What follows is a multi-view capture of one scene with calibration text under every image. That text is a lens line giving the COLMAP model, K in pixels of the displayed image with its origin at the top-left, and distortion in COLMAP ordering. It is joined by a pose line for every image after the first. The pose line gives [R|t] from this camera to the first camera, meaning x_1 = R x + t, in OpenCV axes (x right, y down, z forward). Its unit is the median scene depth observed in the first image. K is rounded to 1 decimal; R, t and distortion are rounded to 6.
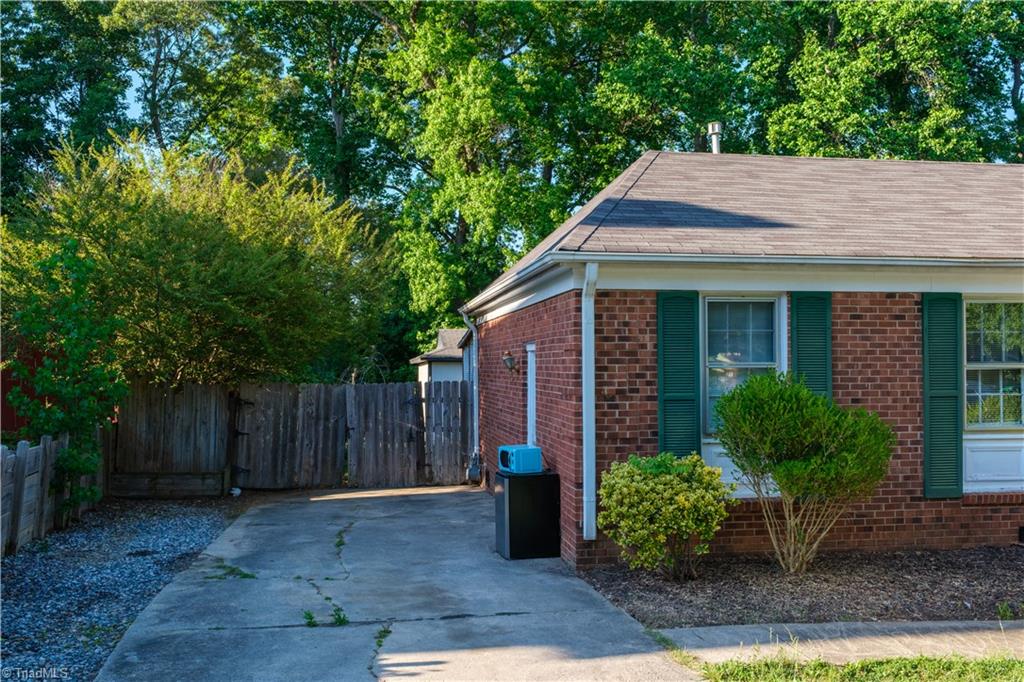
lens RADIAL K [[883.2, 0, 512.0], [0, 883.2, 341.0], [0, 0, 1]] dist [-0.014225, -0.004276]
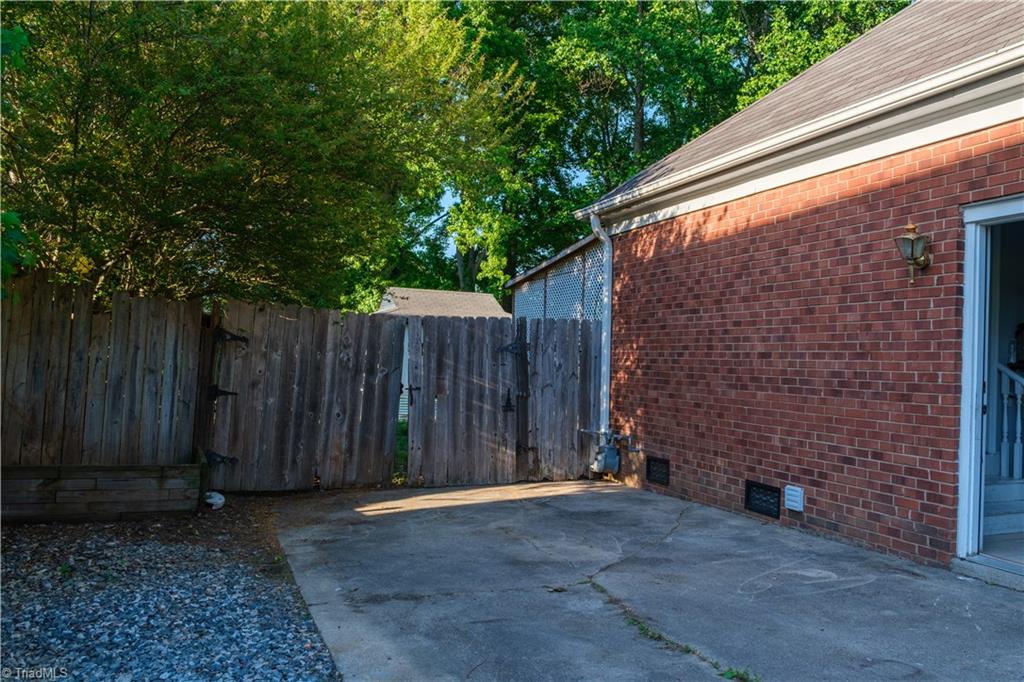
lens RADIAL K [[717.2, 0, 512.0], [0, 717.2, 341.0], [0, 0, 1]] dist [0.004229, -0.000912]
pose [[0.965318, 0.039383, 0.258089, -0.246081], [-0.039043, 0.999217, -0.006442, 0.067456], [-0.258141, -0.003858, 0.966100, 0.511493]]
